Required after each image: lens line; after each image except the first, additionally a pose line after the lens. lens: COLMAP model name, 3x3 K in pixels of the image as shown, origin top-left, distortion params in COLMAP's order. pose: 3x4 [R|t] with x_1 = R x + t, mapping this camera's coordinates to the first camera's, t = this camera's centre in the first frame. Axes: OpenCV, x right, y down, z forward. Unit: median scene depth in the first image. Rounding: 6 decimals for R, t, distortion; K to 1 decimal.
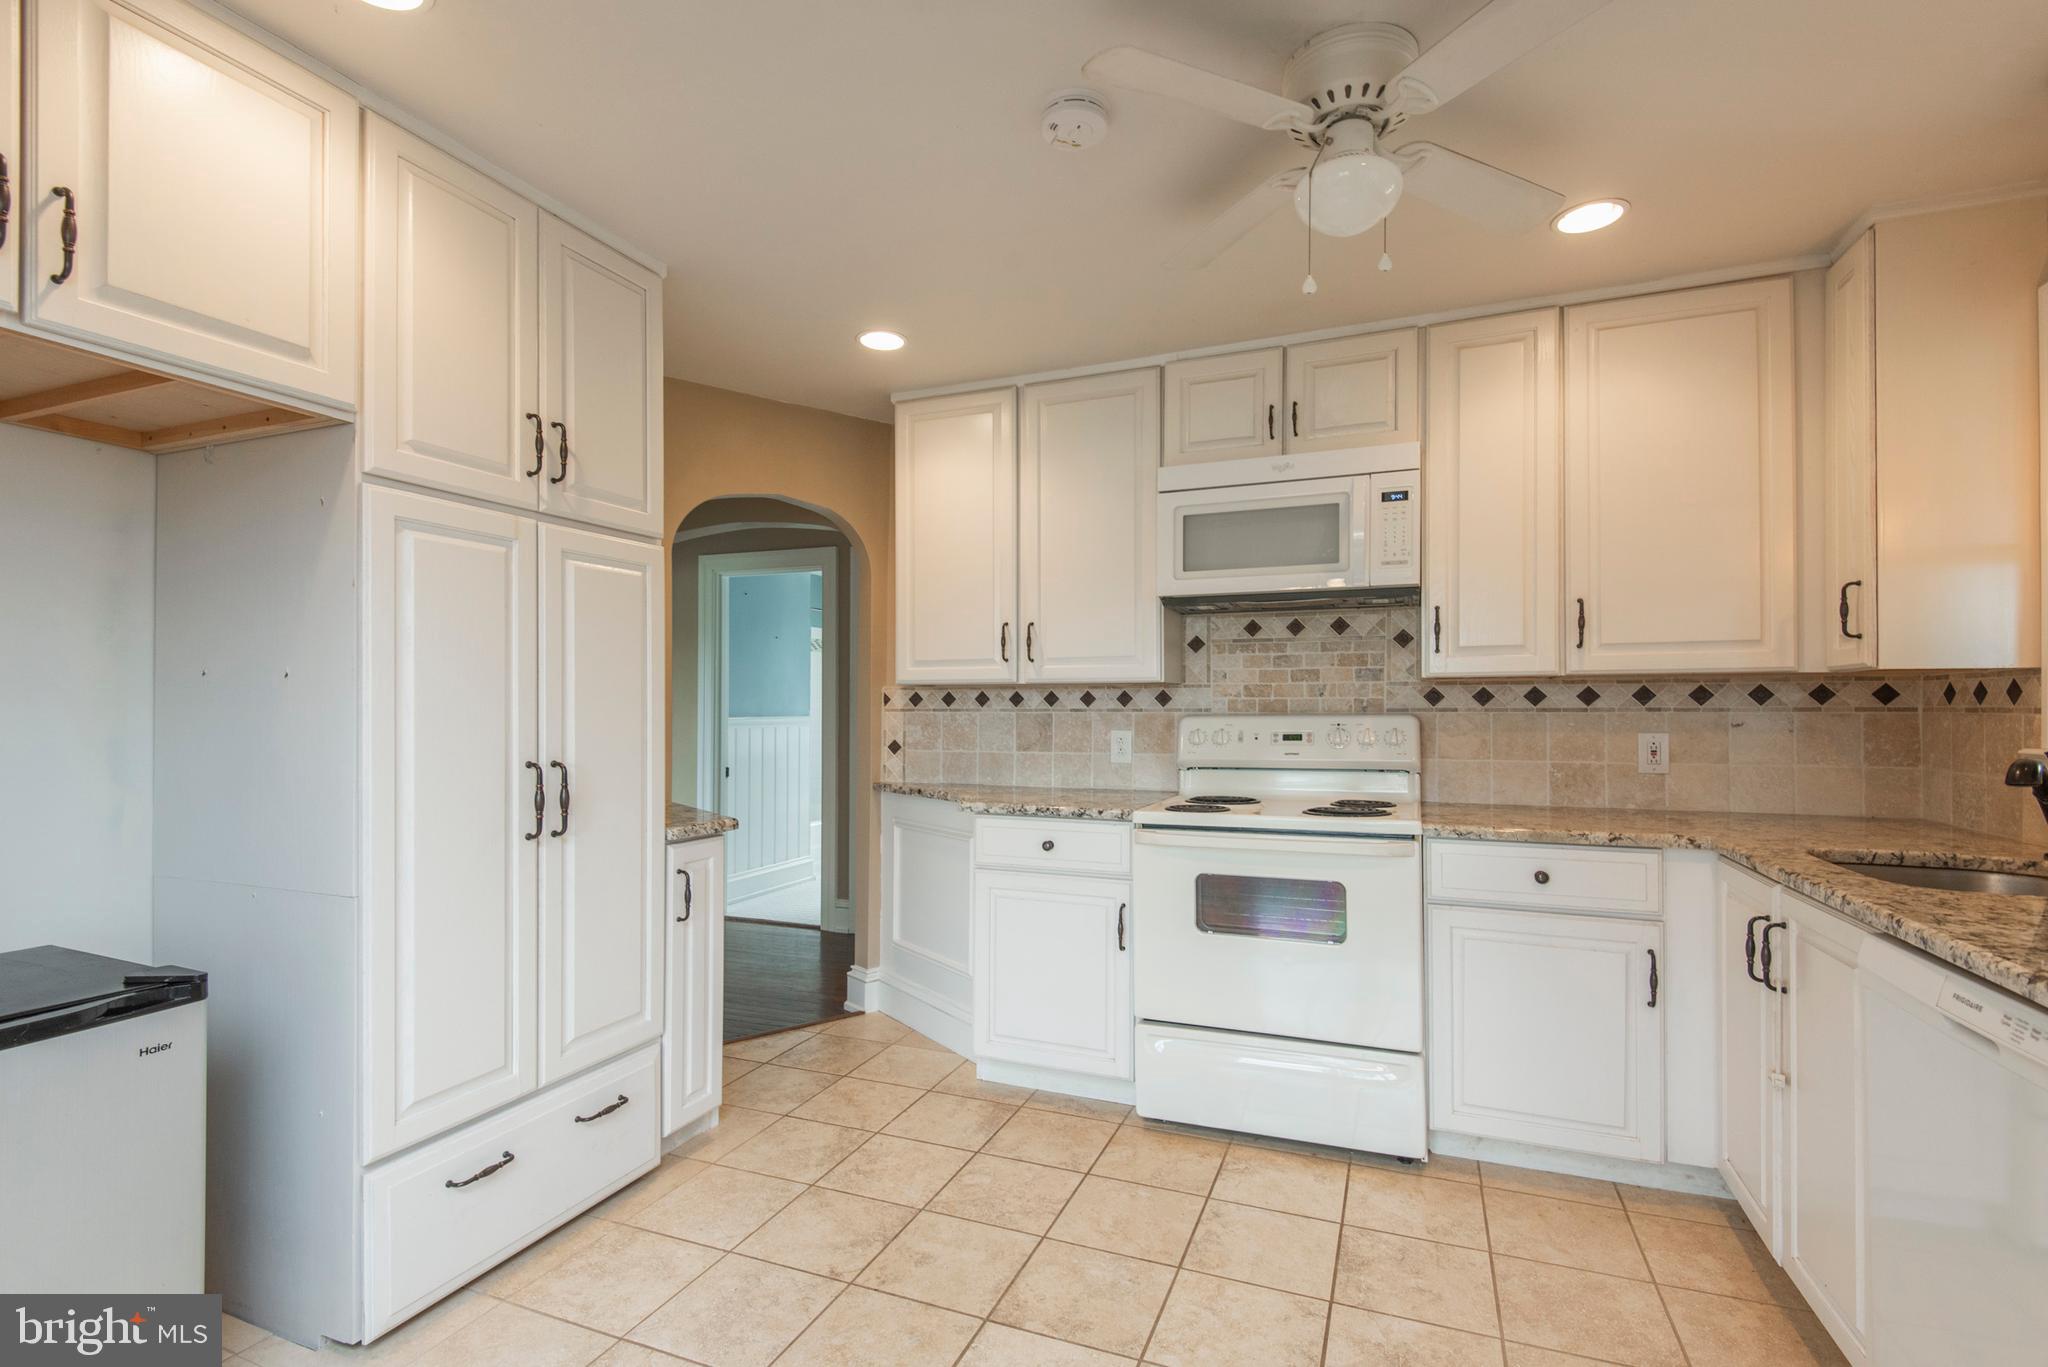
lens RADIAL K [[988.4, 0, 940.9], [0, 988.4, 697.9], [0, 0, 1]] dist [0.042865, -0.027771]
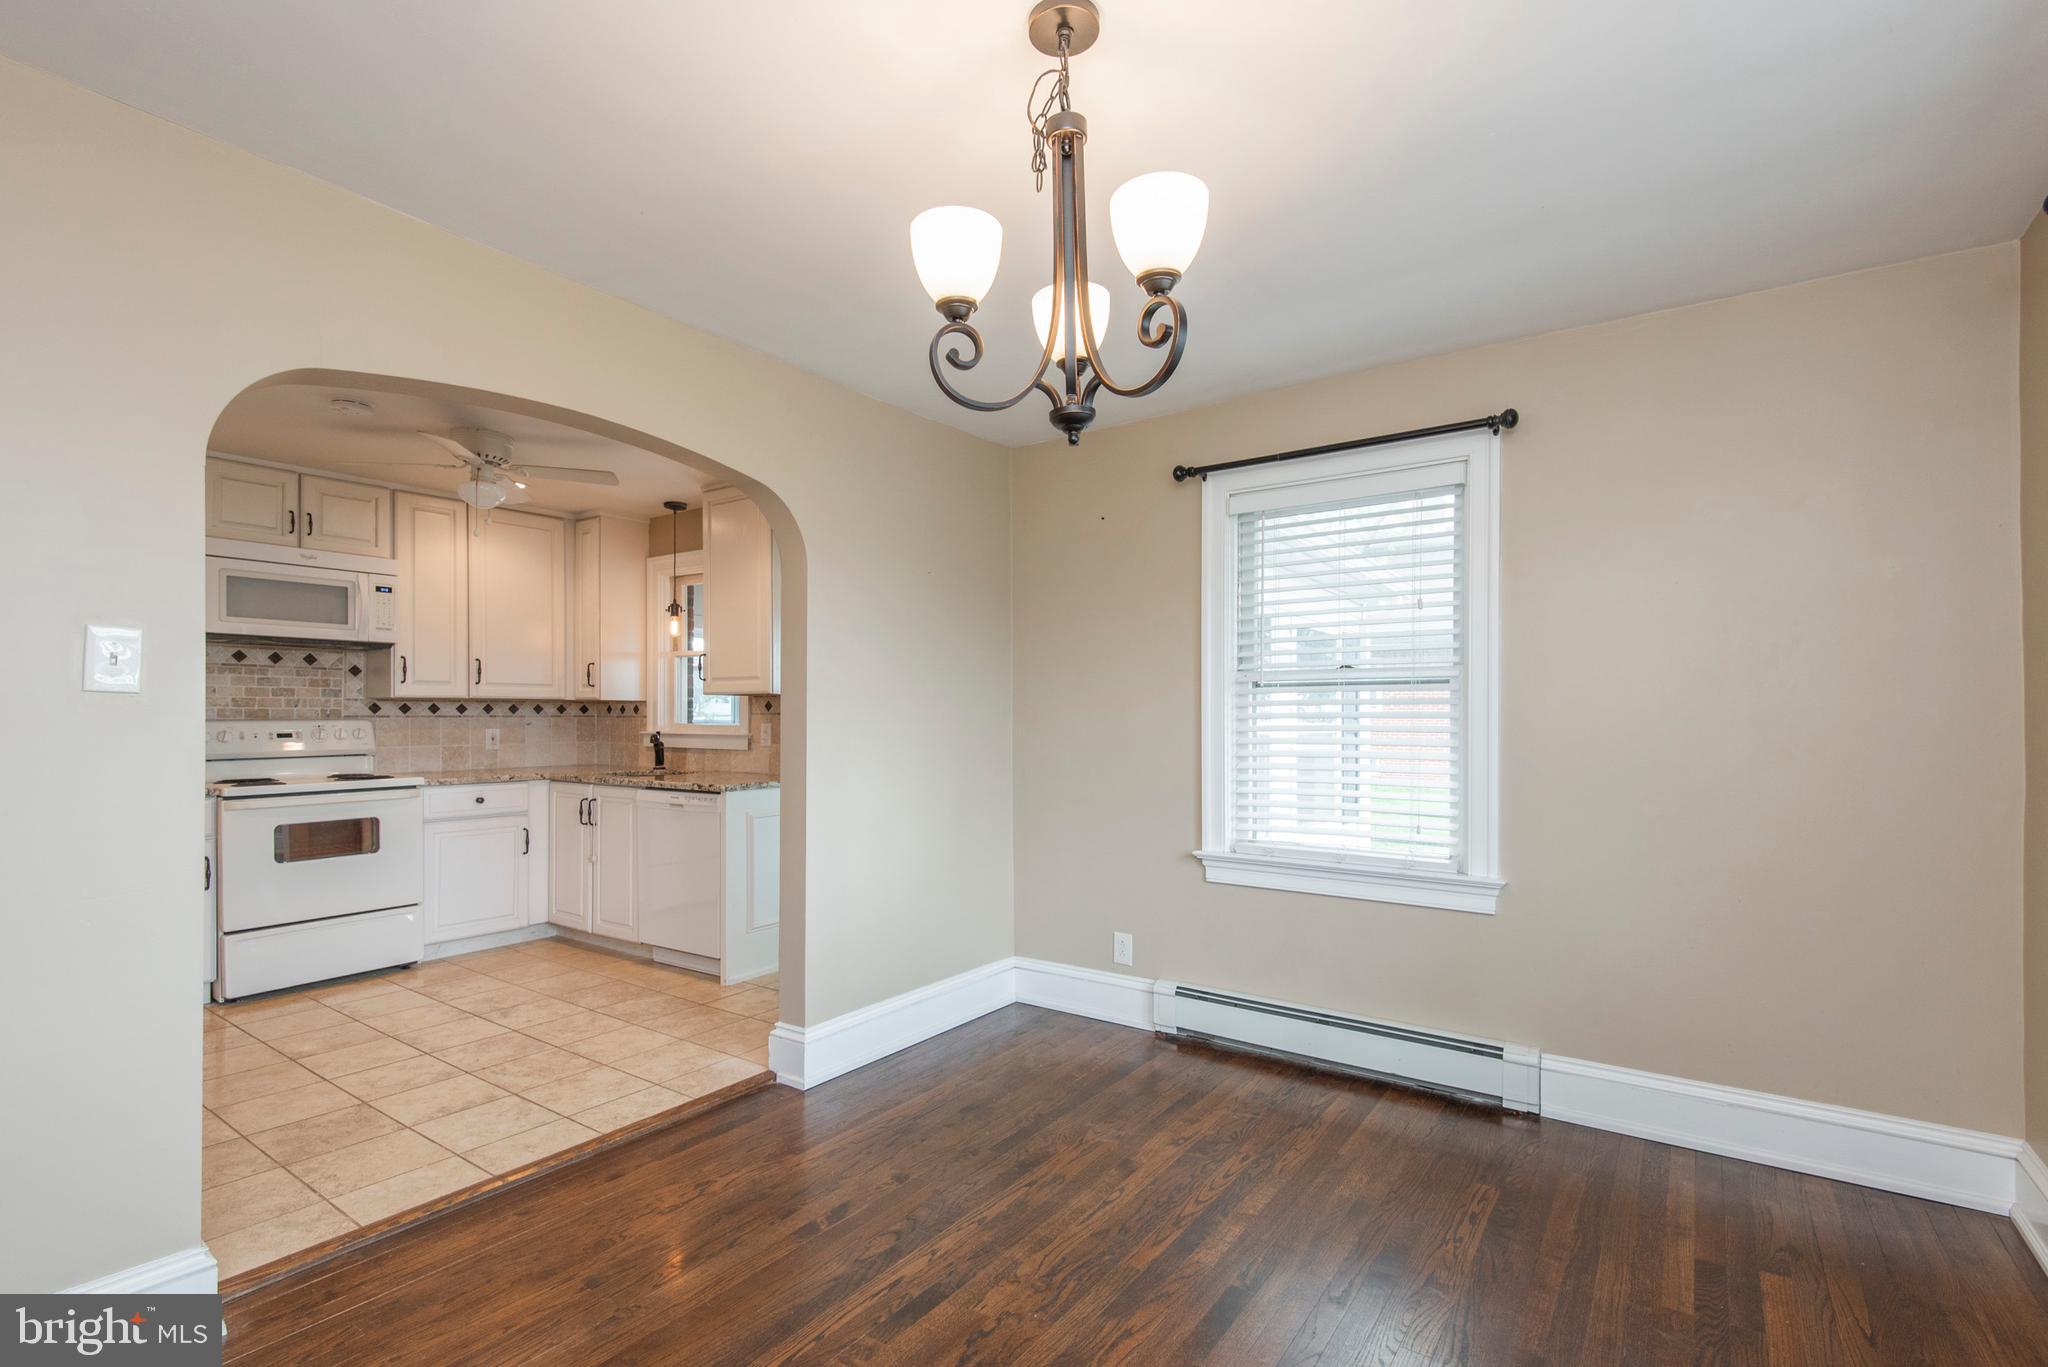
lens RADIAL K [[925.5, 0, 996.5], [0, 925.5, 716.9], [0, 0, 1]] dist [0.014862, -0.015541]
pose [[0.258682, -0.000541, 0.965963, -0.760358], [-0.012977, 0.999908, 0.004035, -0.006700], [-0.965875, -0.013579, 0.258651, -0.389533]]
